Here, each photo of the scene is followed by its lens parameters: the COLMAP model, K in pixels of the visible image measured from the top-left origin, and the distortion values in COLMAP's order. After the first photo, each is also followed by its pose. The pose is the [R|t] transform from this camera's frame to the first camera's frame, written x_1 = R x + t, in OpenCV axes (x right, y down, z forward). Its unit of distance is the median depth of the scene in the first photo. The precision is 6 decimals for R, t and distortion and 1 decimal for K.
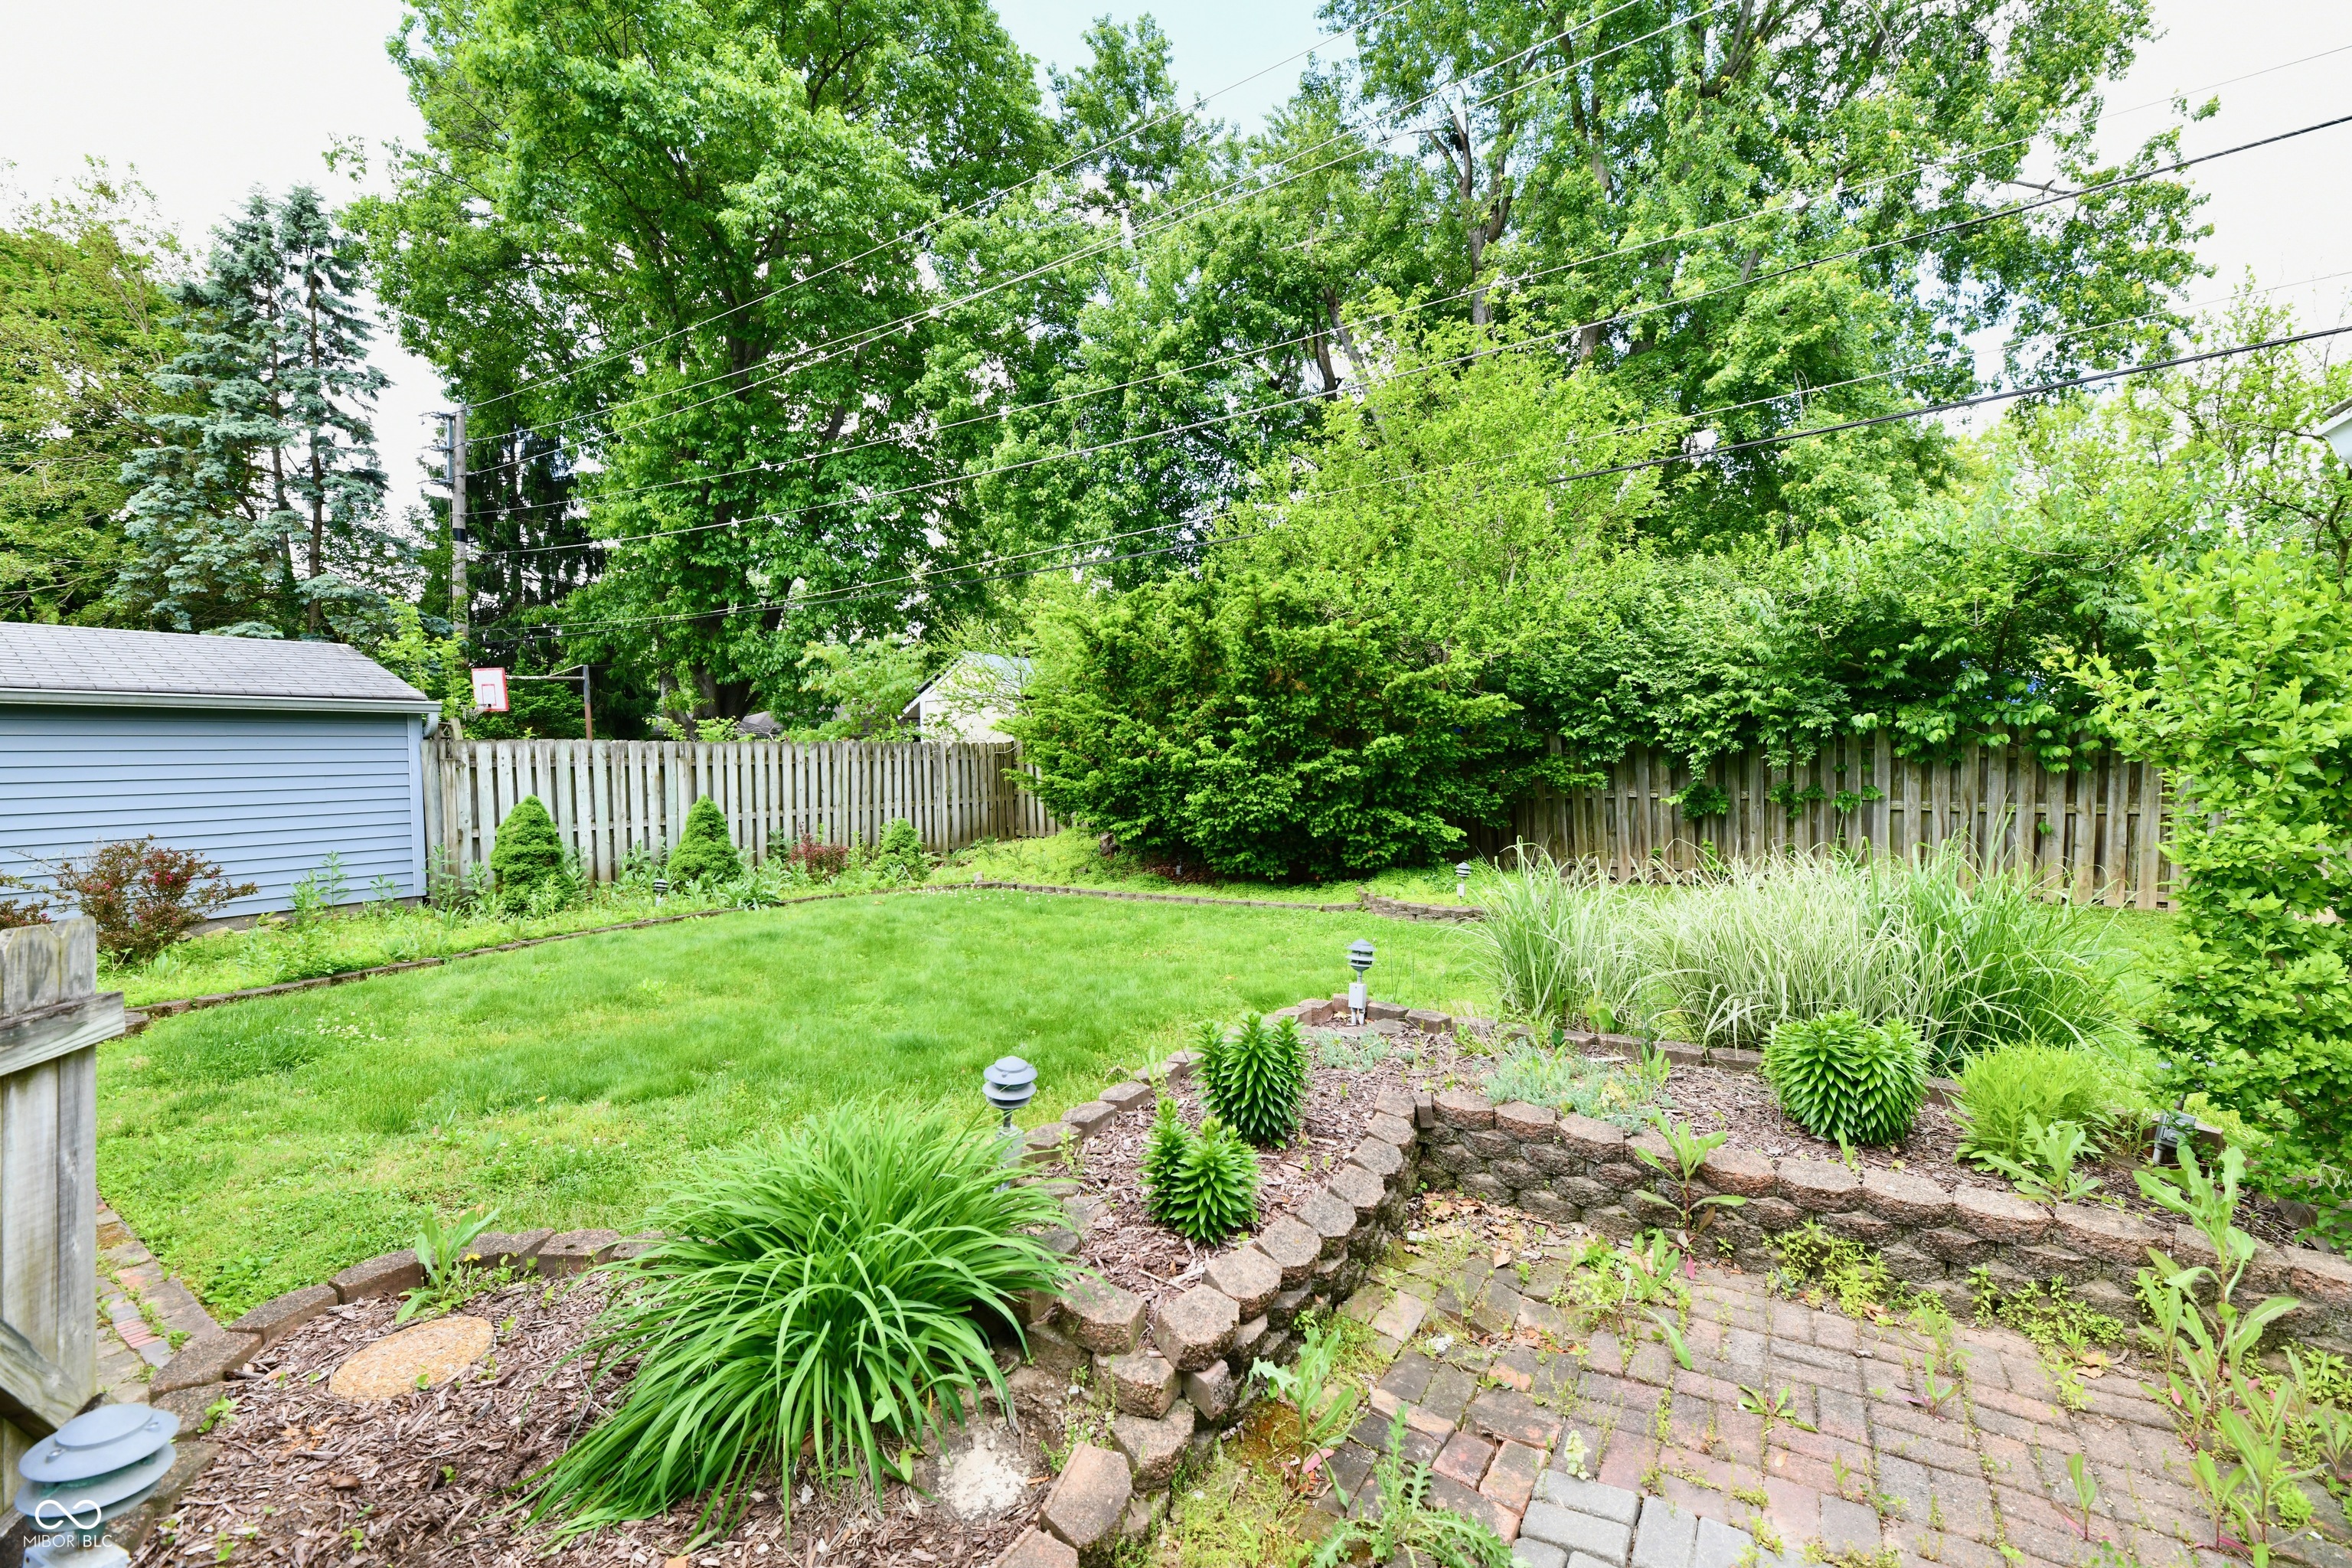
lens RADIAL K [[961.5, 0, 1192.1], [0, 961.5, 755.9], [0, 0, 1]] dist [-0.002660, -0.003052]
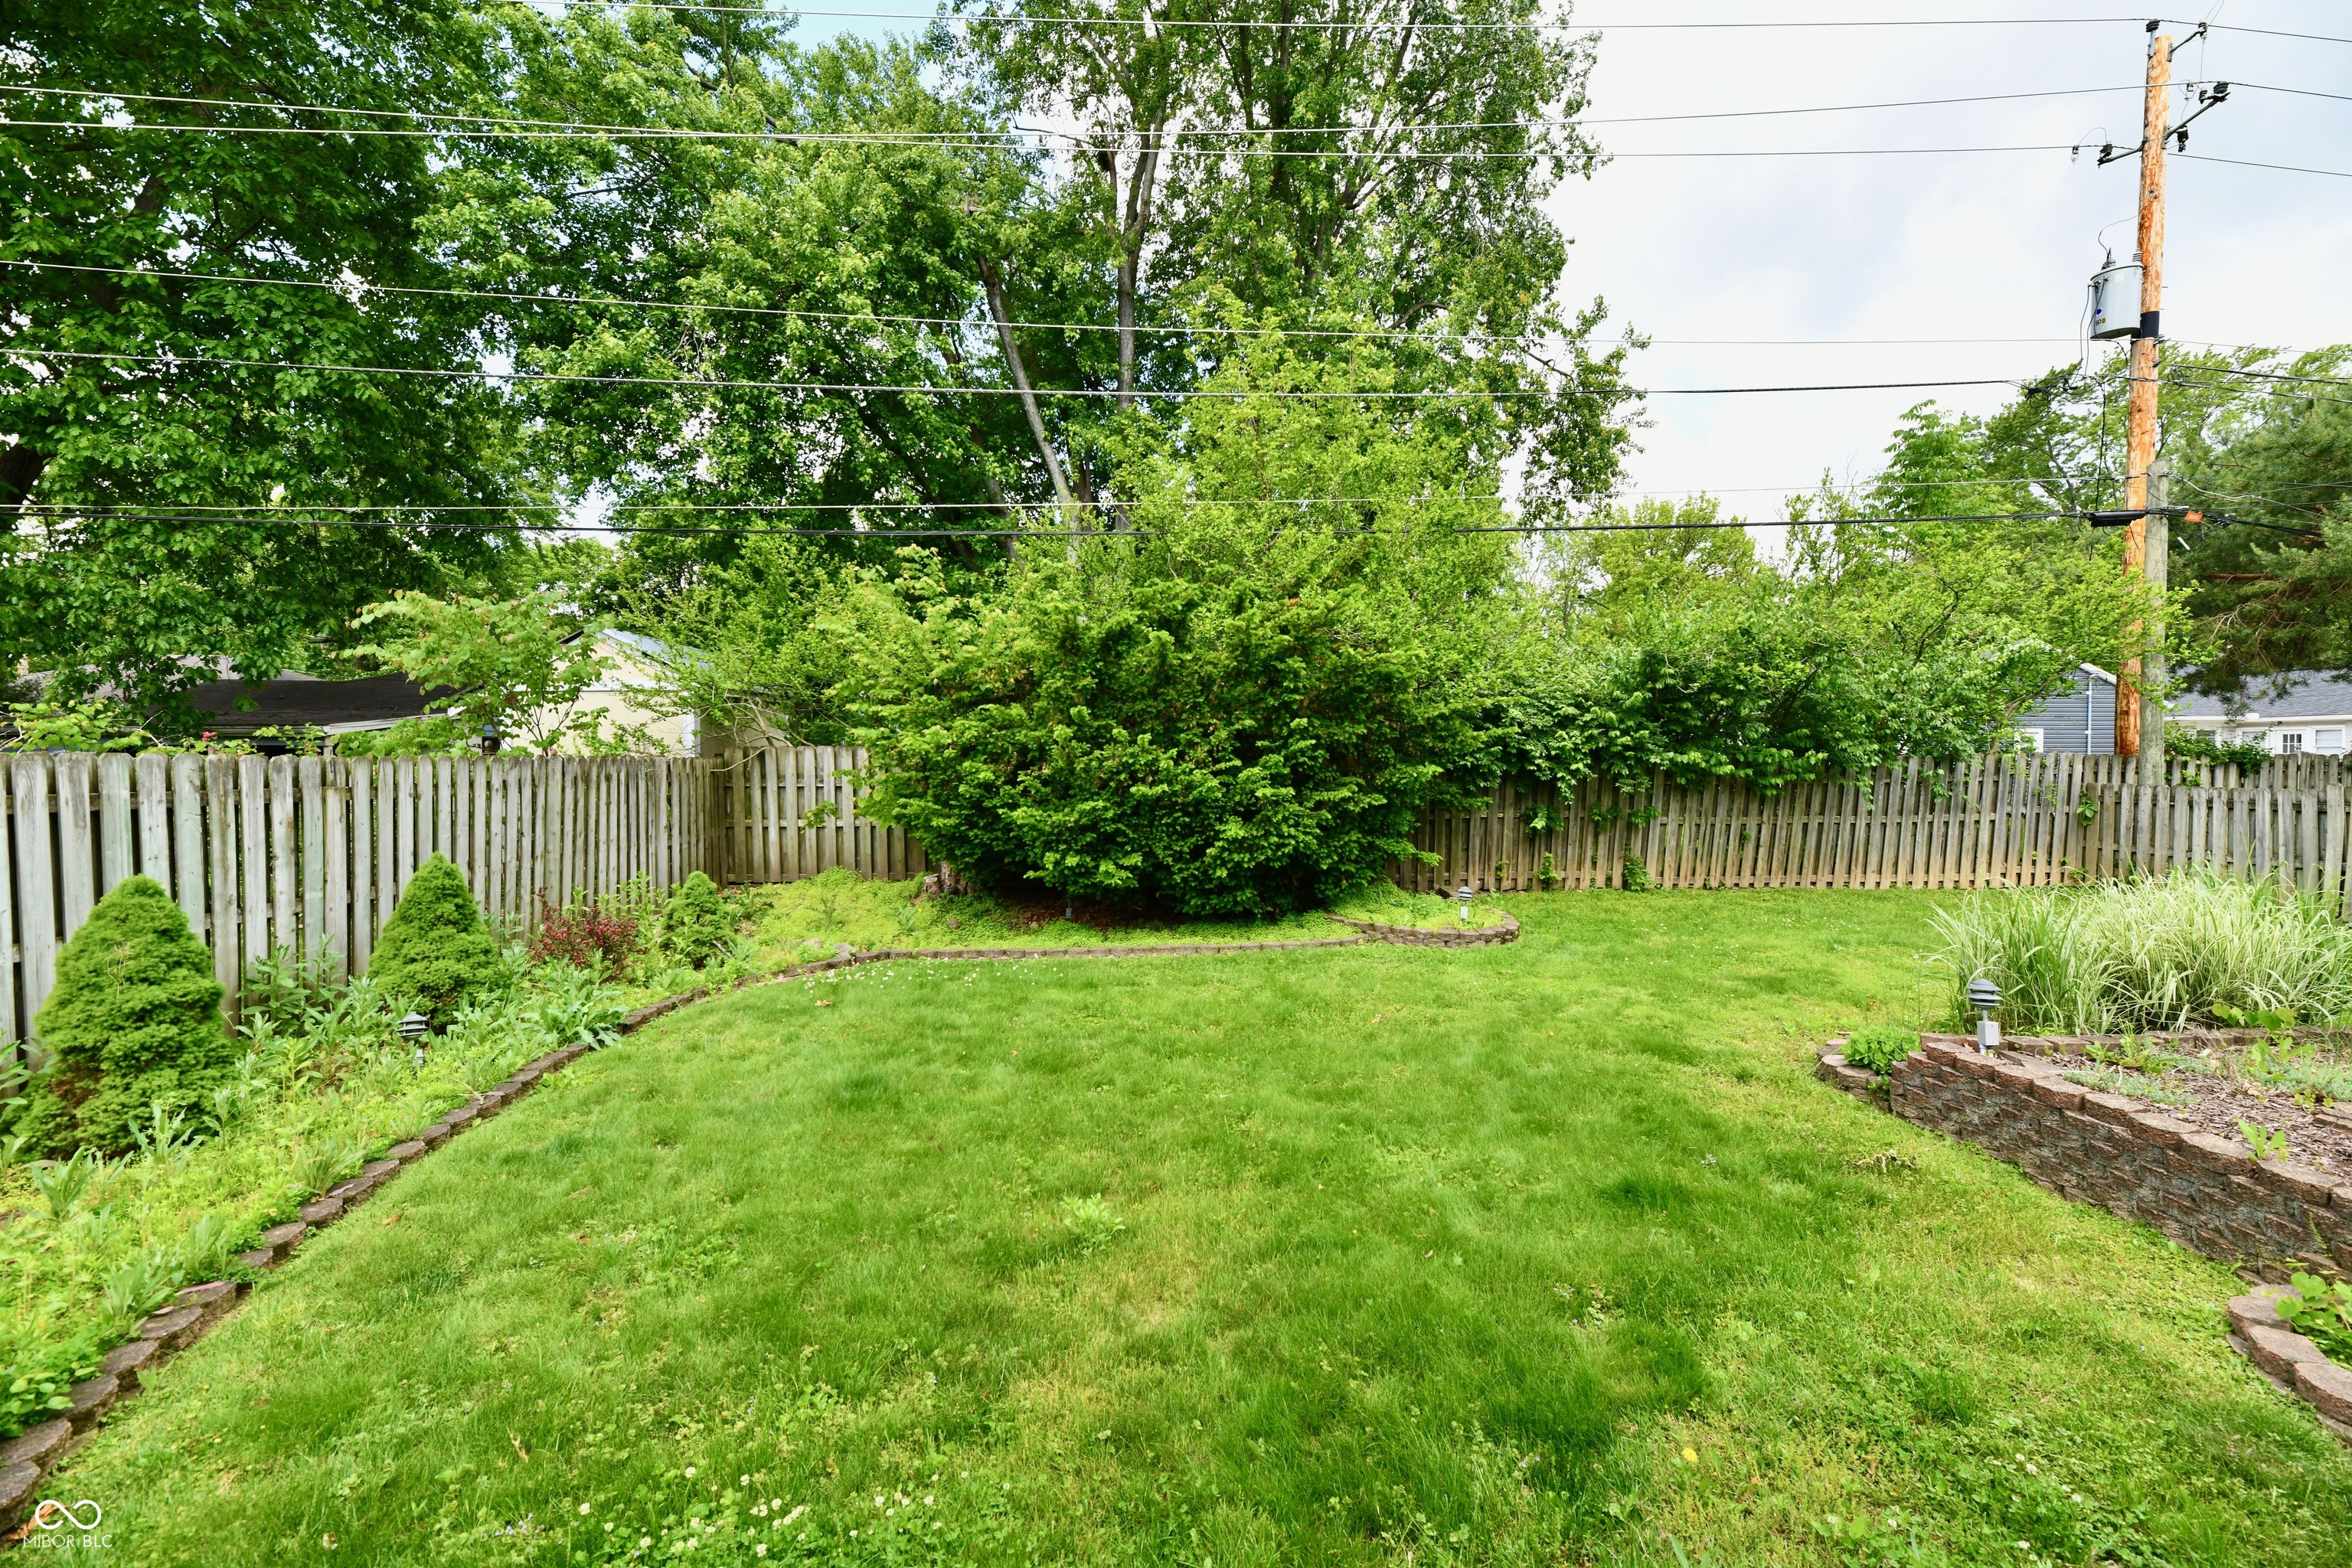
lens RADIAL K [[961.5, 0, 1192.1], [0, 961.5, 755.9], [0, 0, 1]] dist [-0.002660, -0.003052]
pose [[0.797710, 0.014519, 0.602867, -0.546862], [-0.009365, 0.999888, -0.011689, -0.014977], [-0.602969, 0.003679, 0.797756, 0.319115]]
